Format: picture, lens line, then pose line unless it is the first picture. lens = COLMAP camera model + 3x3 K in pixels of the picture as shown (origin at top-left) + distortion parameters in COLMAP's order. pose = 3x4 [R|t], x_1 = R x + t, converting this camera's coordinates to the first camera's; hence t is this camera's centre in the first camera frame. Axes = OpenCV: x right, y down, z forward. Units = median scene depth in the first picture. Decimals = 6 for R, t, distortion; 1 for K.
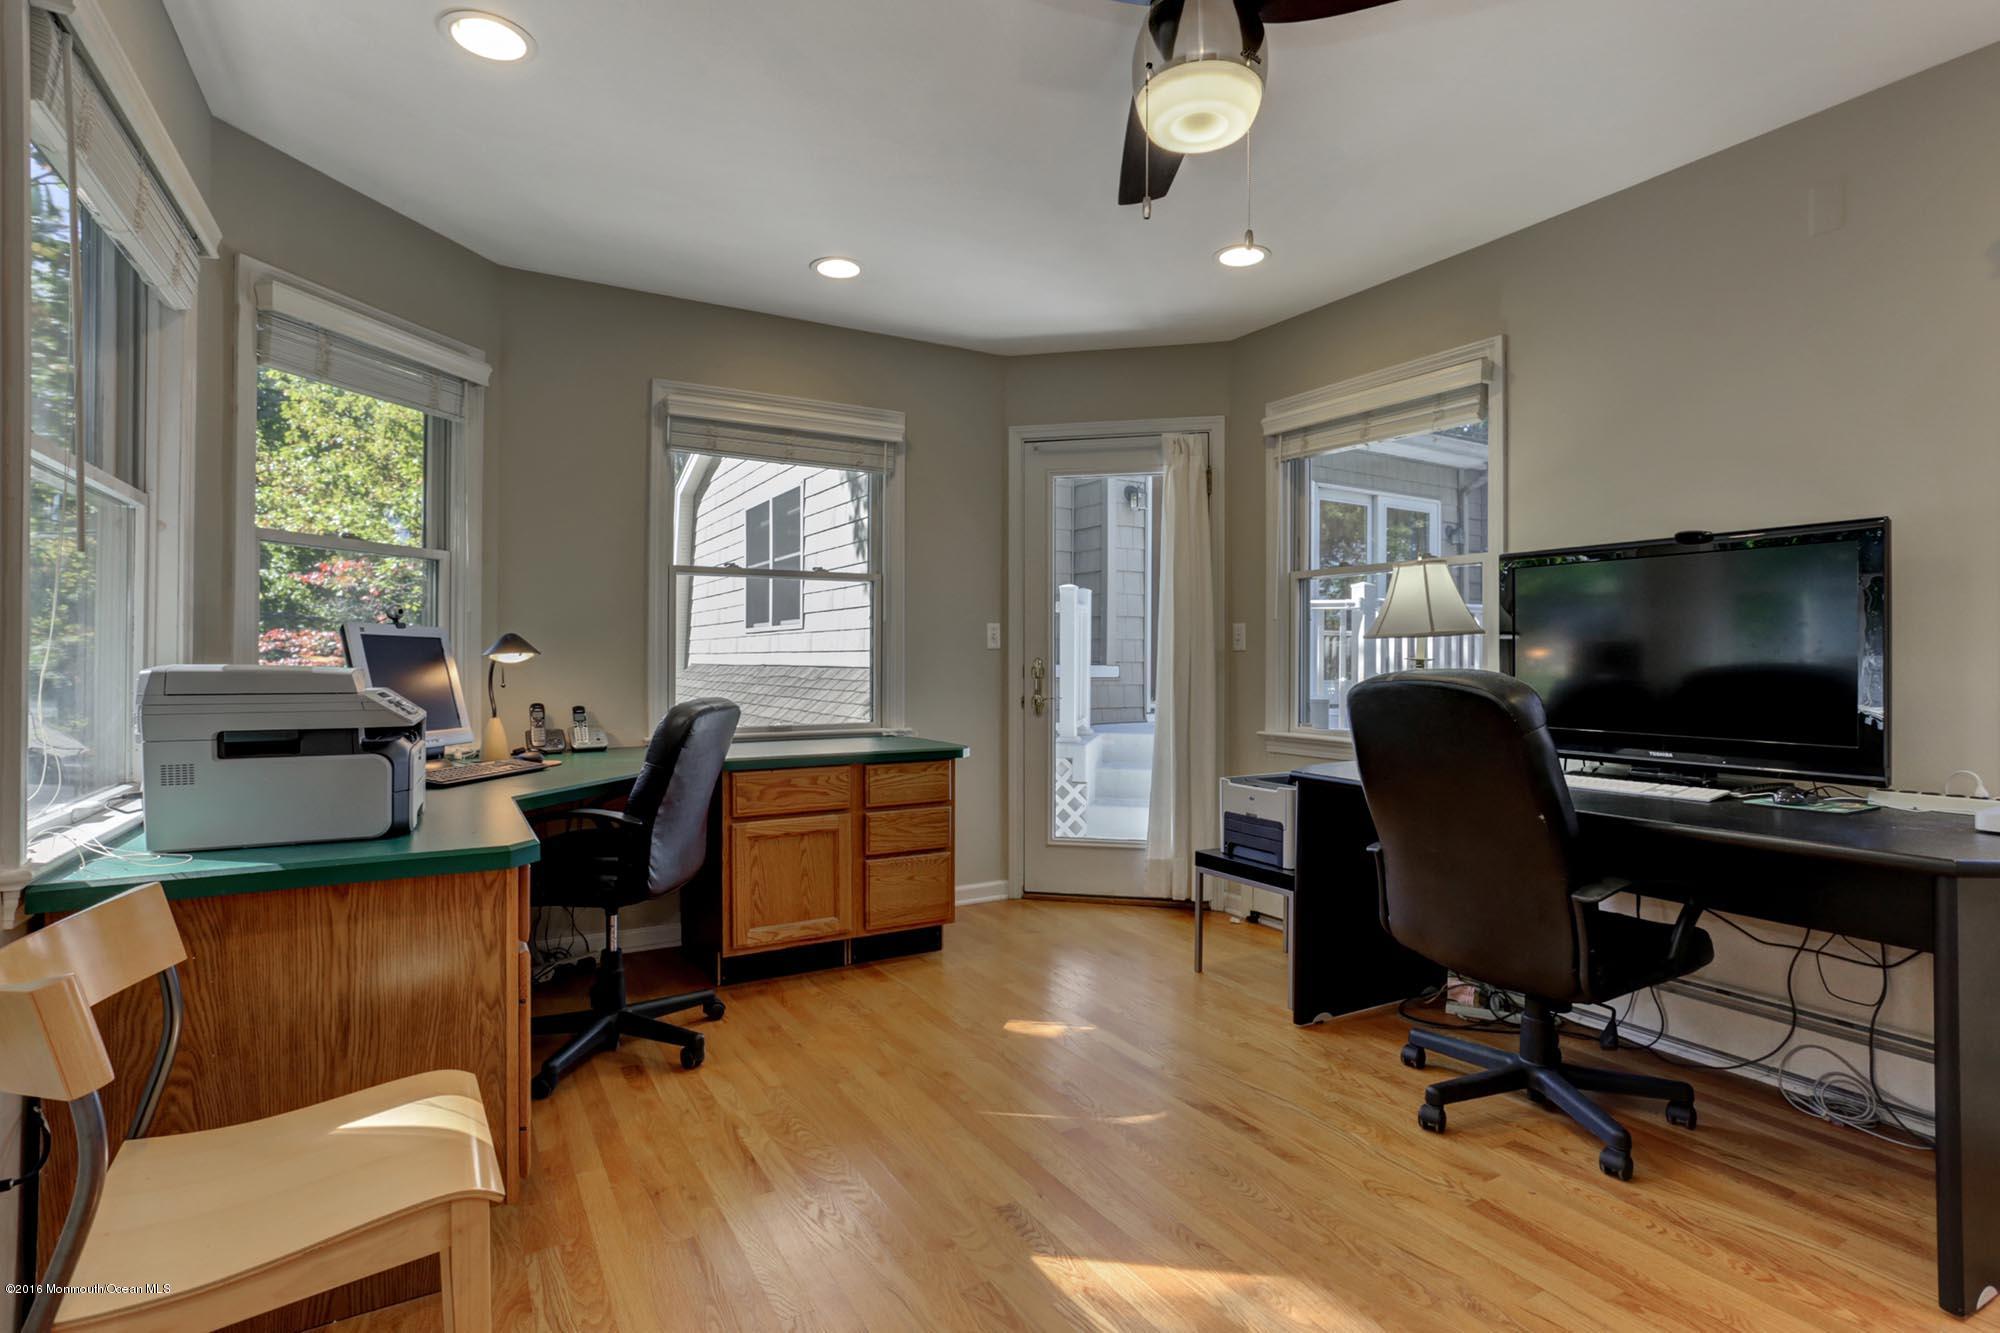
lens RADIAL K [[985.7, 0, 1000.6], [0, 985.7, 658.1], [0, 0, 1]] dist [-0.020335, 0.006439]
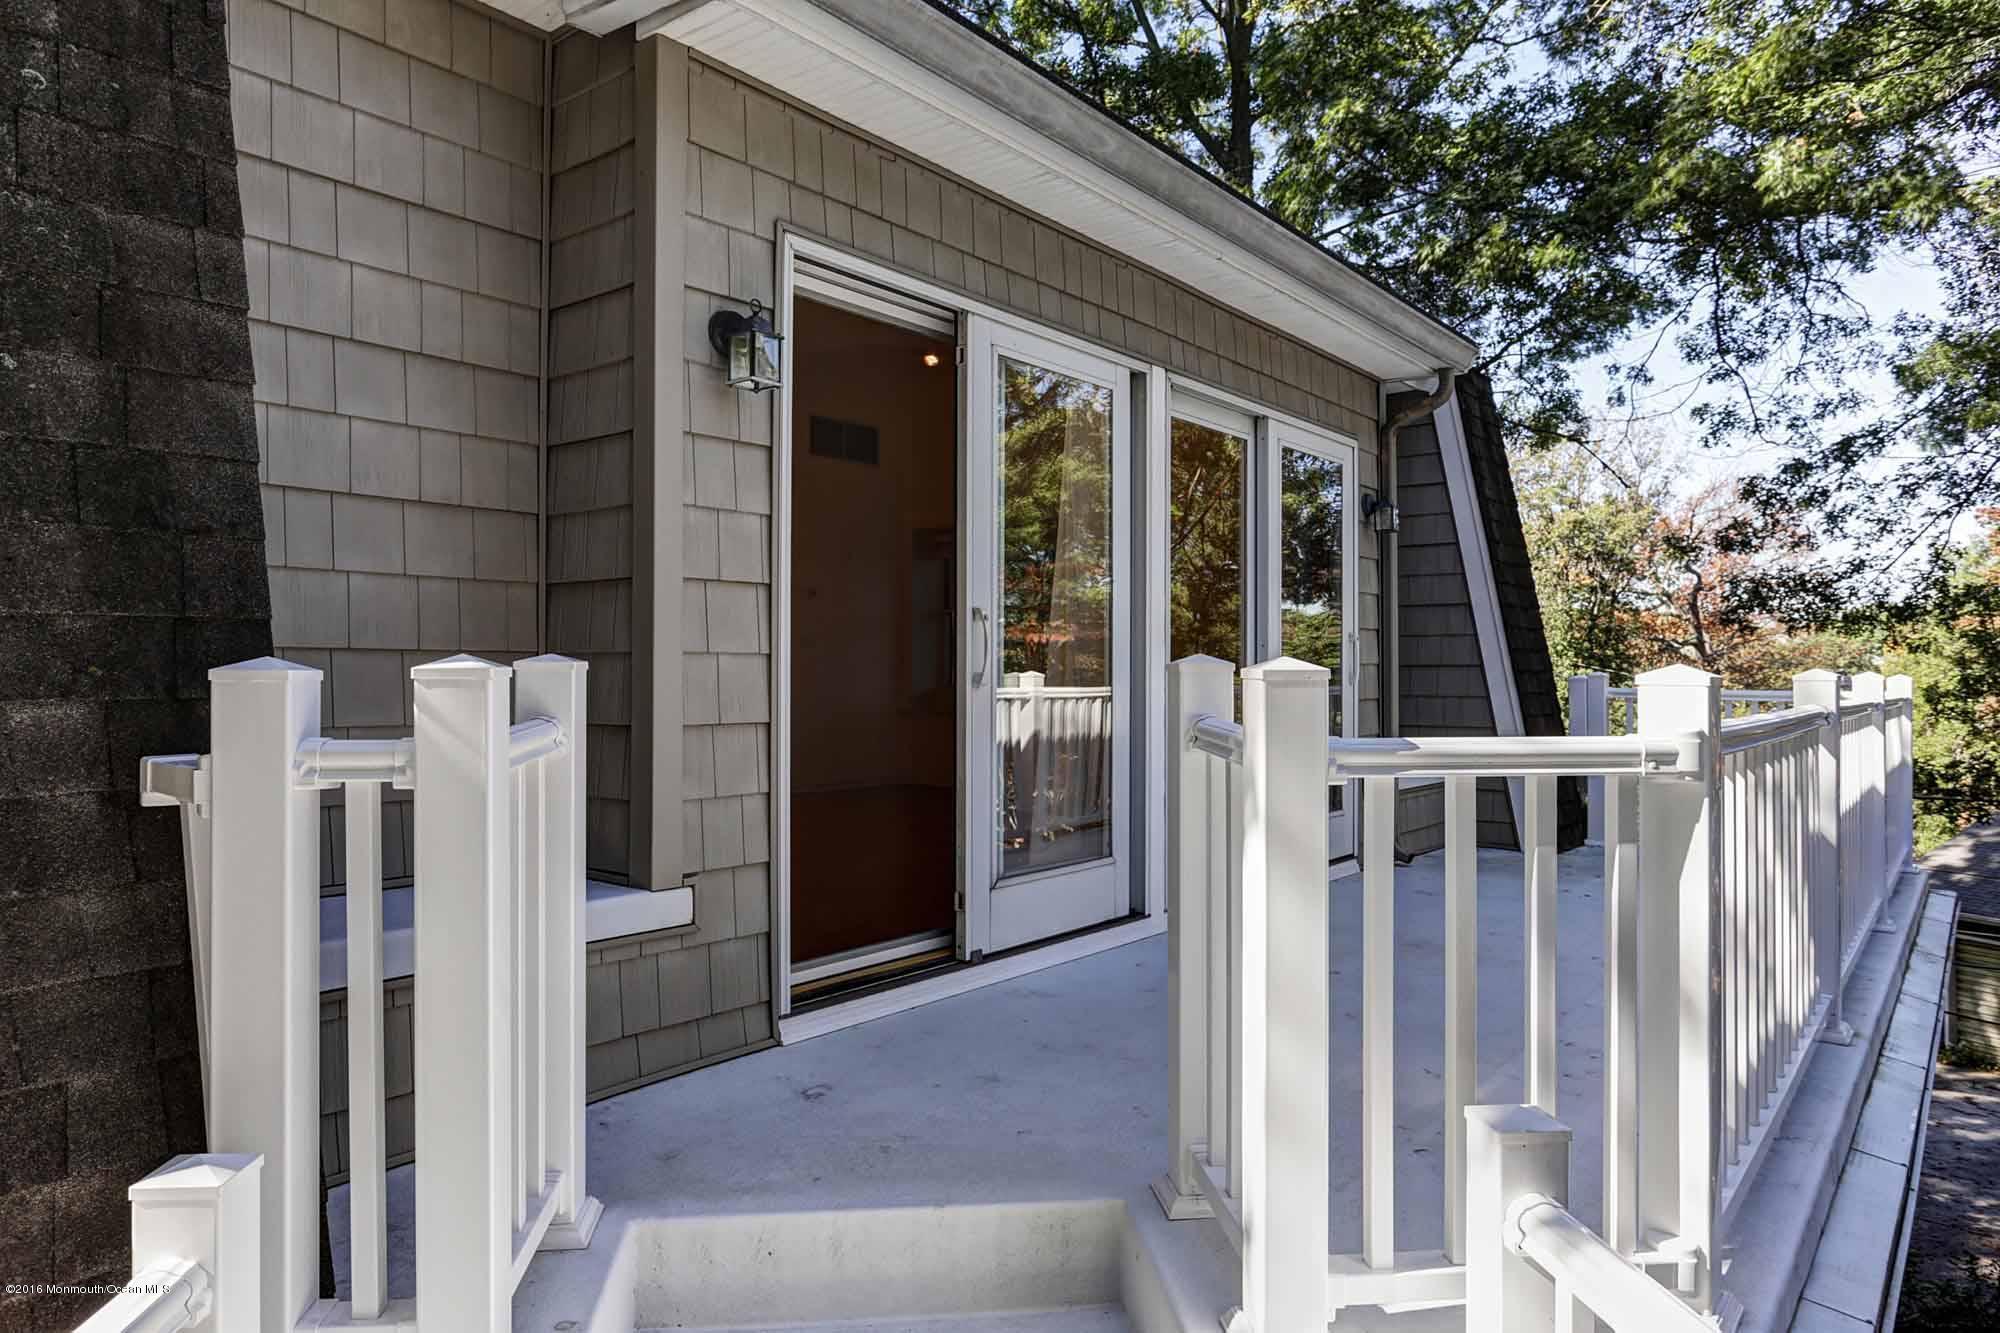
lens RADIAL K [[1268.3, 0, 998.4], [0, 1268.3, 668.7], [0, 0, 1]] dist [-0.001654, -0.000206]
pose [[0.933682, -0.002534, 0.358094, 0.066717], [0.002093, 0.999996, 0.001619, -0.059821], [-0.358096, -0.000763, 0.933684, 0.585461]]
